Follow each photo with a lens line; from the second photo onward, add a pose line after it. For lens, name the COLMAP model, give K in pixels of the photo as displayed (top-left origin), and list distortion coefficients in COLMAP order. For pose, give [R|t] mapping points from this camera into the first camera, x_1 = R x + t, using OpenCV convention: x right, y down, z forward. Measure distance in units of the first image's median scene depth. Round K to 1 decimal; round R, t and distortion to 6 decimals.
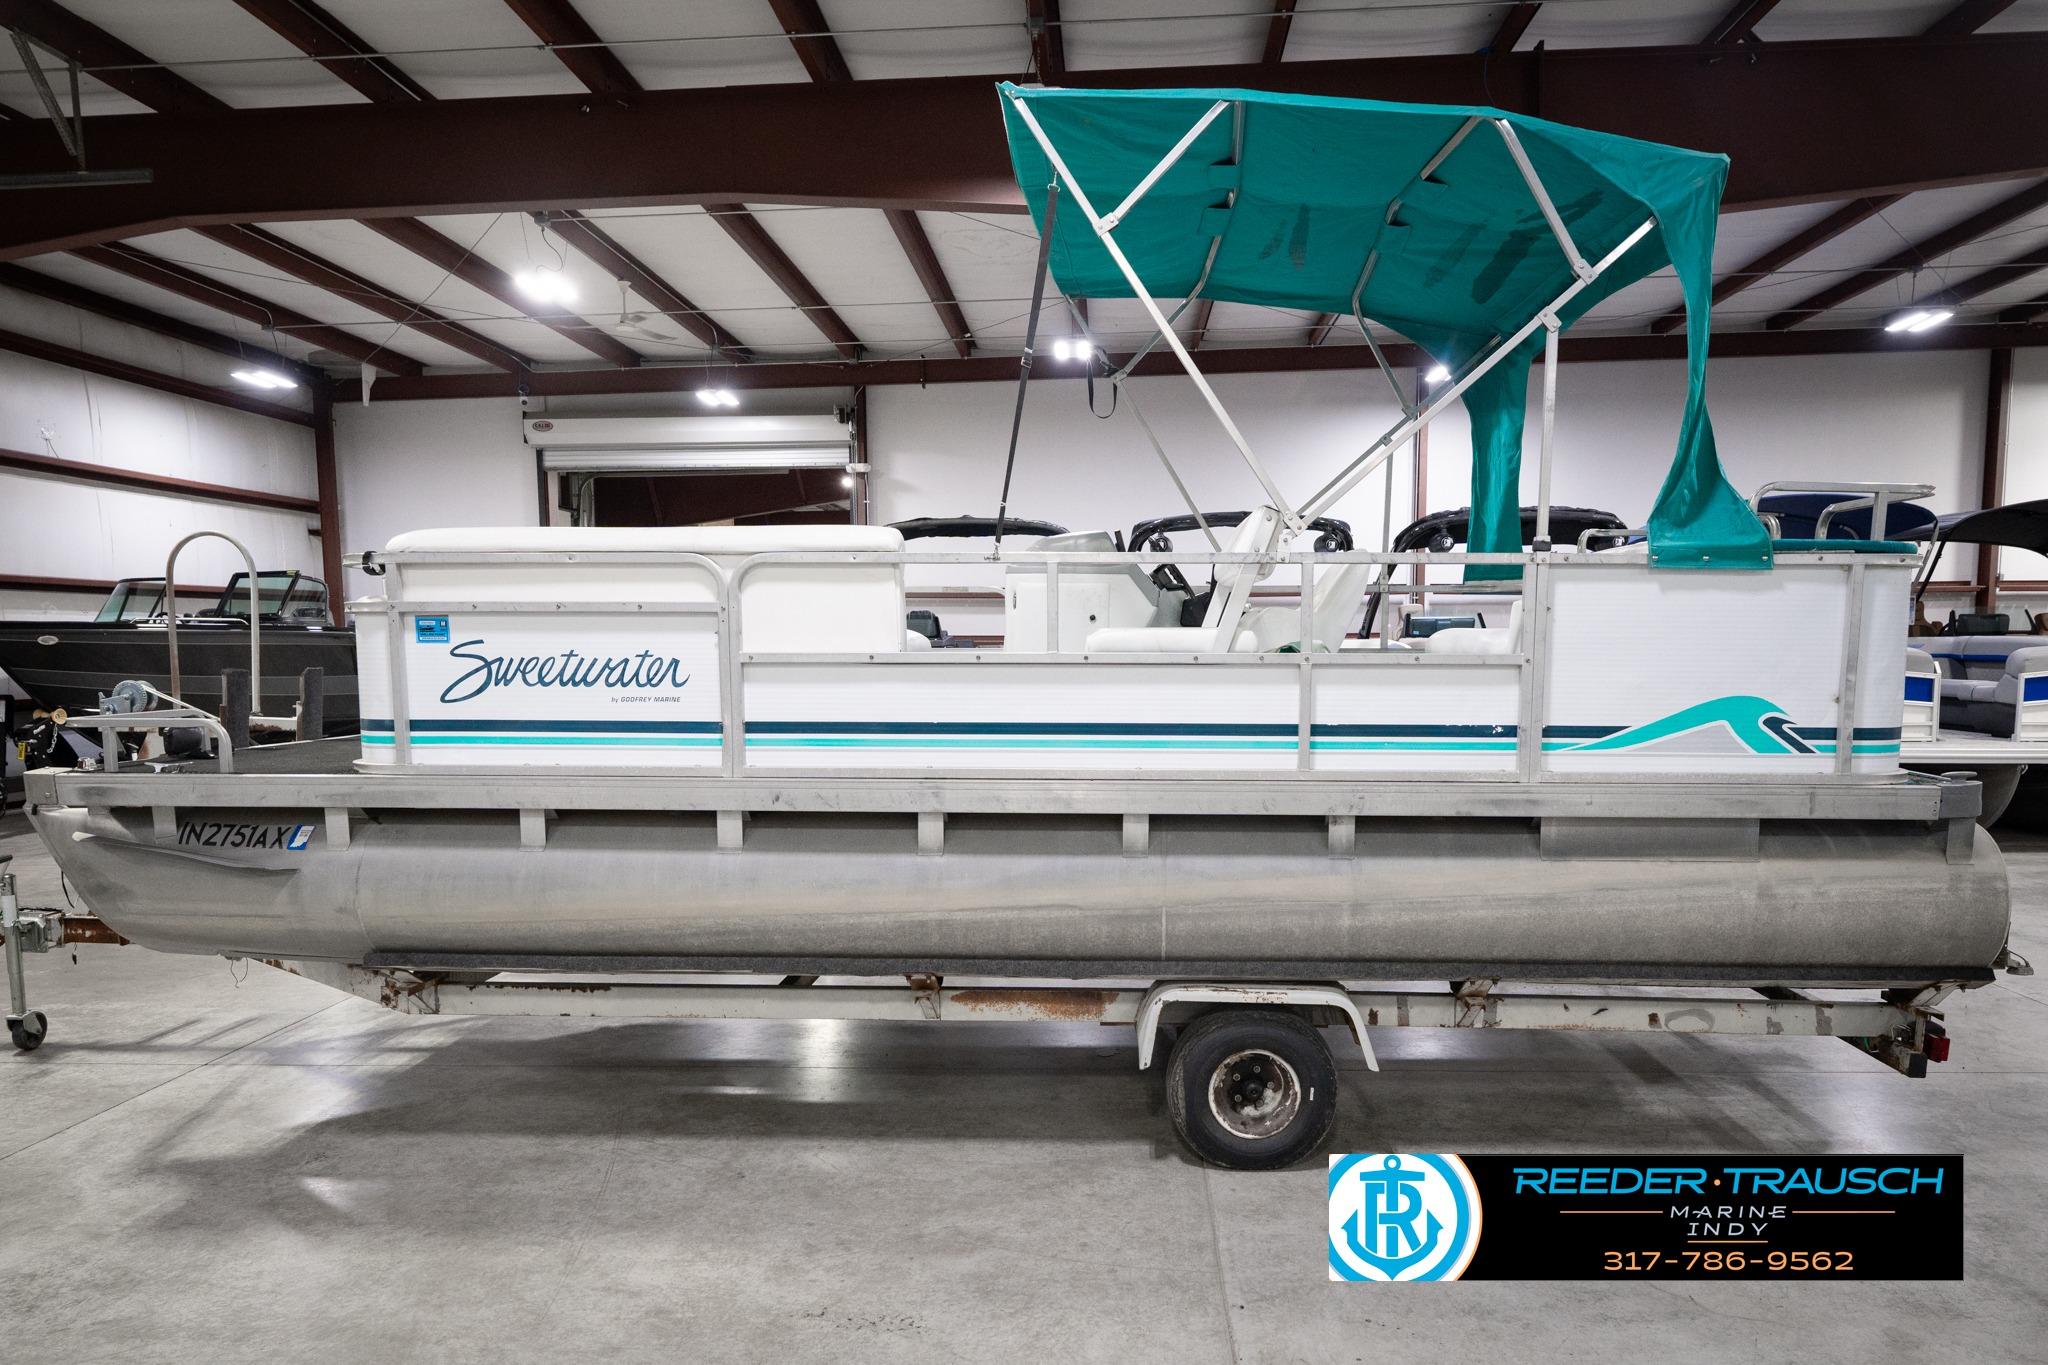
lens RADIAL K [[1013.2, 0, 1081.9], [0, 1013.2, 716.4], [0, 0, 1]] dist [-0.003564, 0.000192]
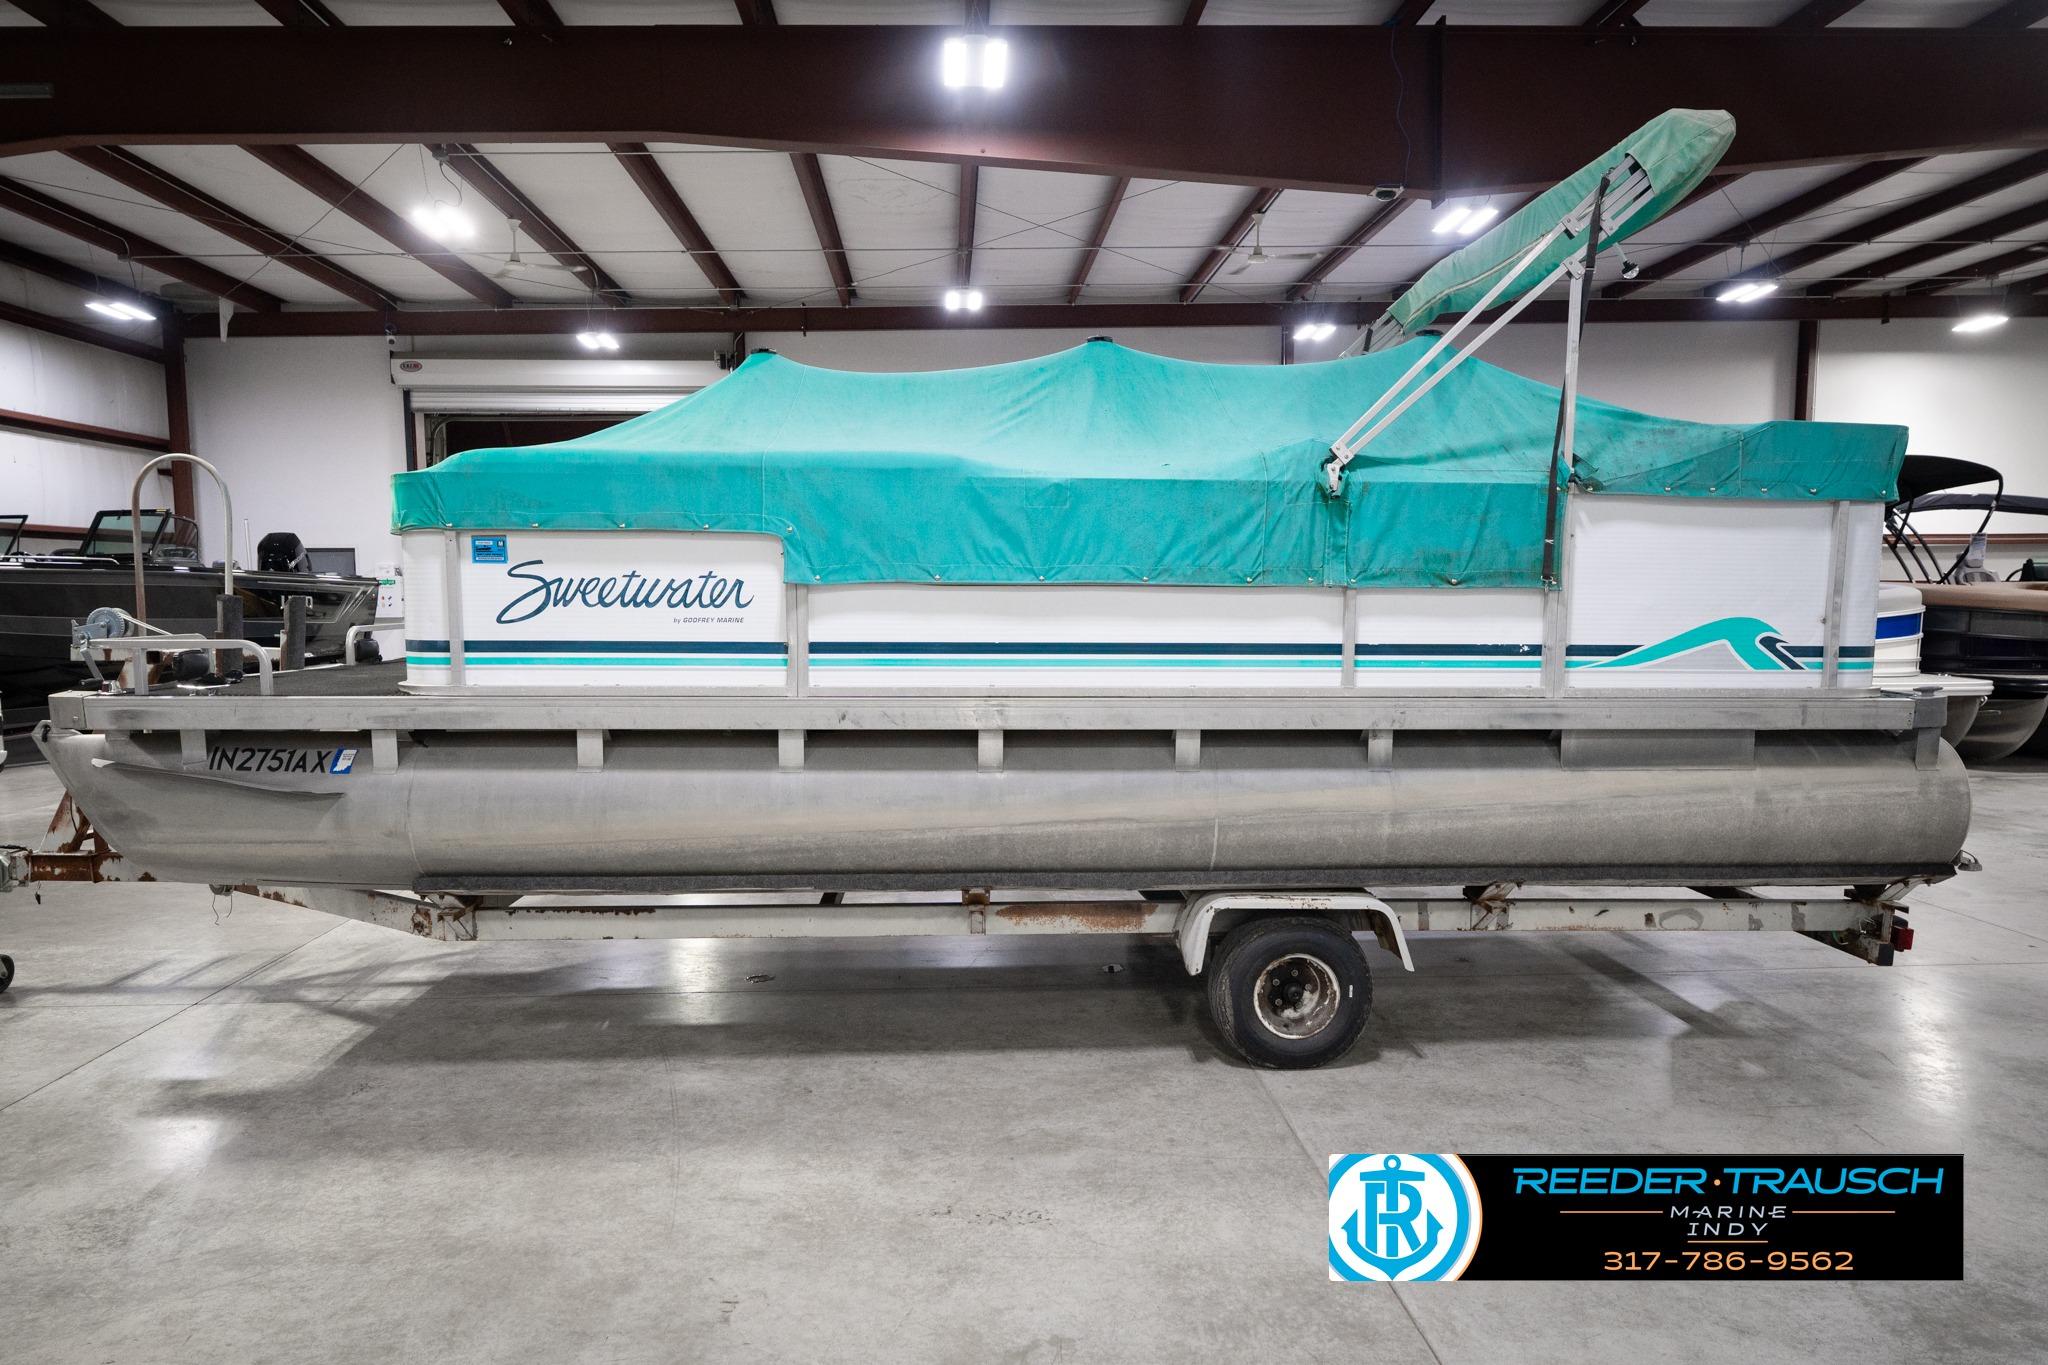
lens RADIAL K [[991.5, 0, 1032.5], [0, 991.5, 656.2], [0, 0, 1]] dist [-0.001424, -0.000736]
pose [[0.997354, -0.002077, 0.072665, -0.179729], [0.002423, 0.999986, -0.004683, 0.024421], [-0.072655, 0.004847, 0.997345, -0.006687]]
